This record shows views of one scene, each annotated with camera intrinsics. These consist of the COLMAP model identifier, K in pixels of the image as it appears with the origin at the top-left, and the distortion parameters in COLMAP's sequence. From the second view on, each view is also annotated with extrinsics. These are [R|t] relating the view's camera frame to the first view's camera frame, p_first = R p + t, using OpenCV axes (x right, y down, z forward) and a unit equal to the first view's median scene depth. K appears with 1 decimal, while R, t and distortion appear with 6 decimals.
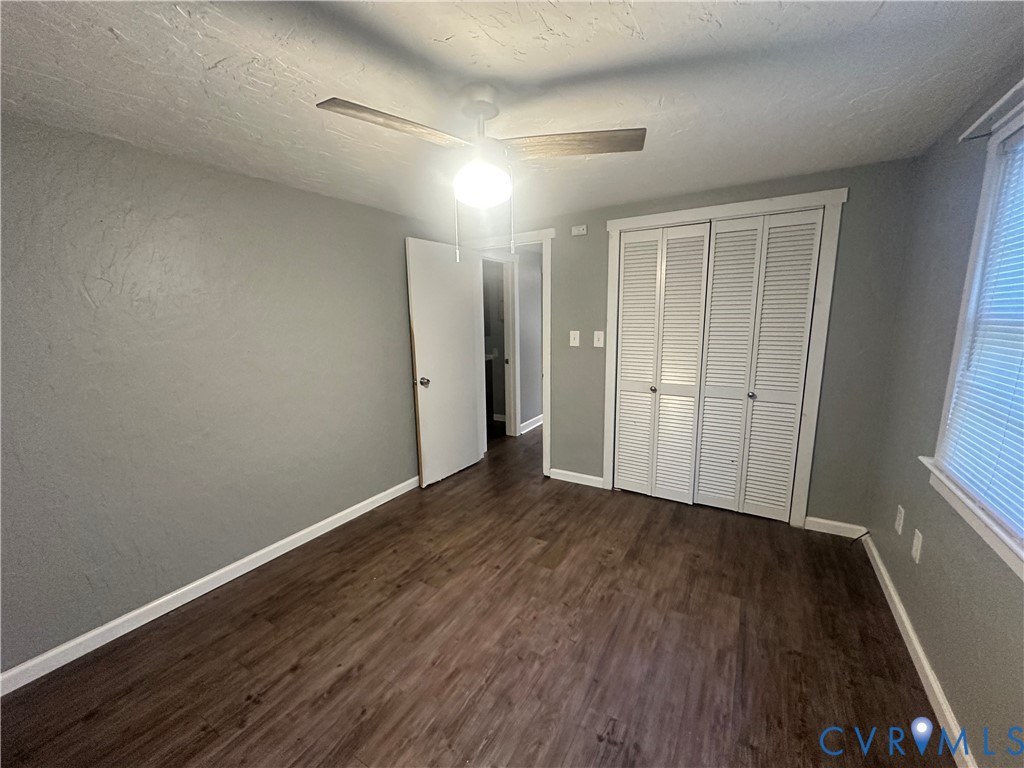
lens RADIAL K [[407.5, 0, 511.1], [0, 407.5, 385.7], [0, 0, 1]] dist [-0.003818, 0.001038]
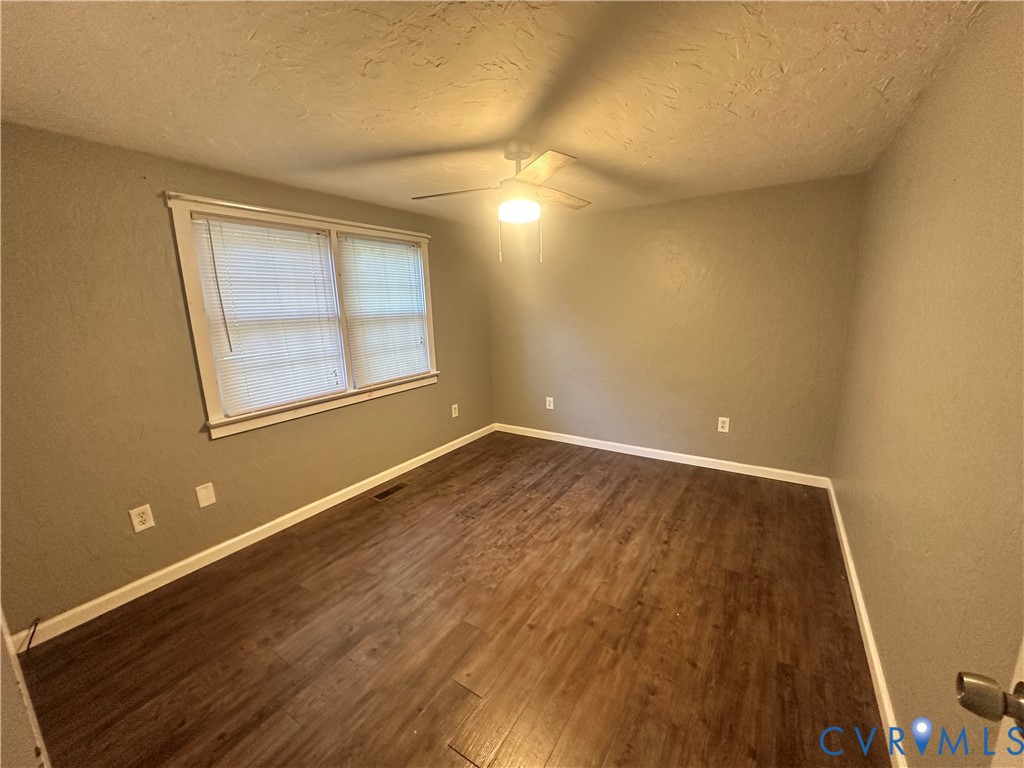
lens RADIAL K [[407.5, 0, 509.3], [0, 407.5, 383.3], [0, 0, 1]] dist [-0.003818, 0.001038]
pose [[-0.998339, 0.039298, 0.042128, -0.049458], [0.051770, 0.932782, 0.356703, -0.322396], [-0.025279, 0.358292, -0.933267, 1.838722]]
